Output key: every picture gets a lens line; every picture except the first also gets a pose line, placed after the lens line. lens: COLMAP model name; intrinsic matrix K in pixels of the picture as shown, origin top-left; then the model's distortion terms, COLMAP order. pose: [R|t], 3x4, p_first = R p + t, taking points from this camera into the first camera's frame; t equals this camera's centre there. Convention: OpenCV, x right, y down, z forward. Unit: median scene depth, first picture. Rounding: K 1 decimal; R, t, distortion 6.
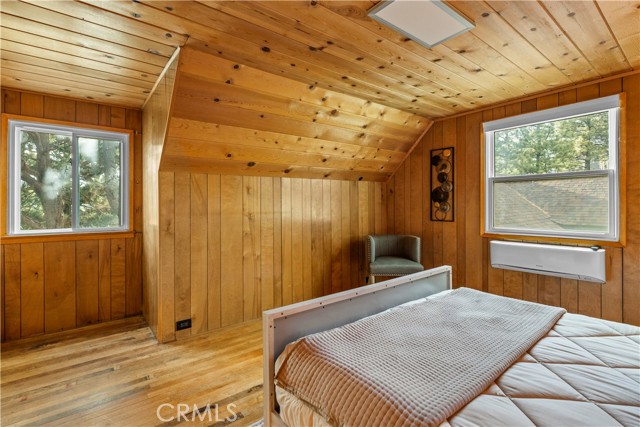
lens RADIAL K [[296.6, 0, 318.0], [0, 296.6, 204.6], [0, 0, 1]] dist [0.000043, 0.000025]
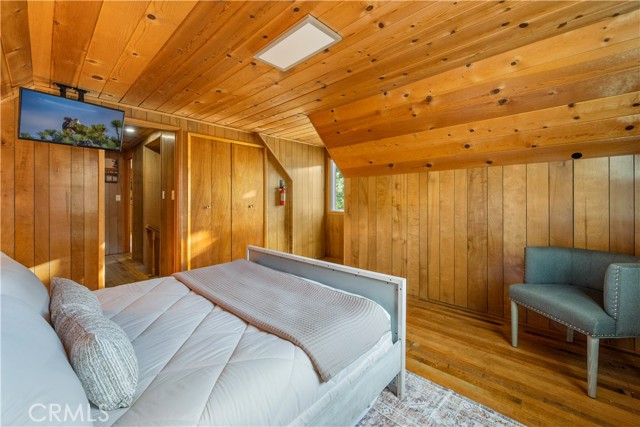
lens RADIAL K [[257.4, 0, 317.5], [0, 257.4, 201.0], [0, 0, 1]] dist [0.000644, 0.000090]
pose [[0.159872, 0.014389, -0.987033, 0.779757], [0.000518, 0.999892, 0.014660, -0.001404], [0.987138, -0.002855, 0.159847, 0.504850]]
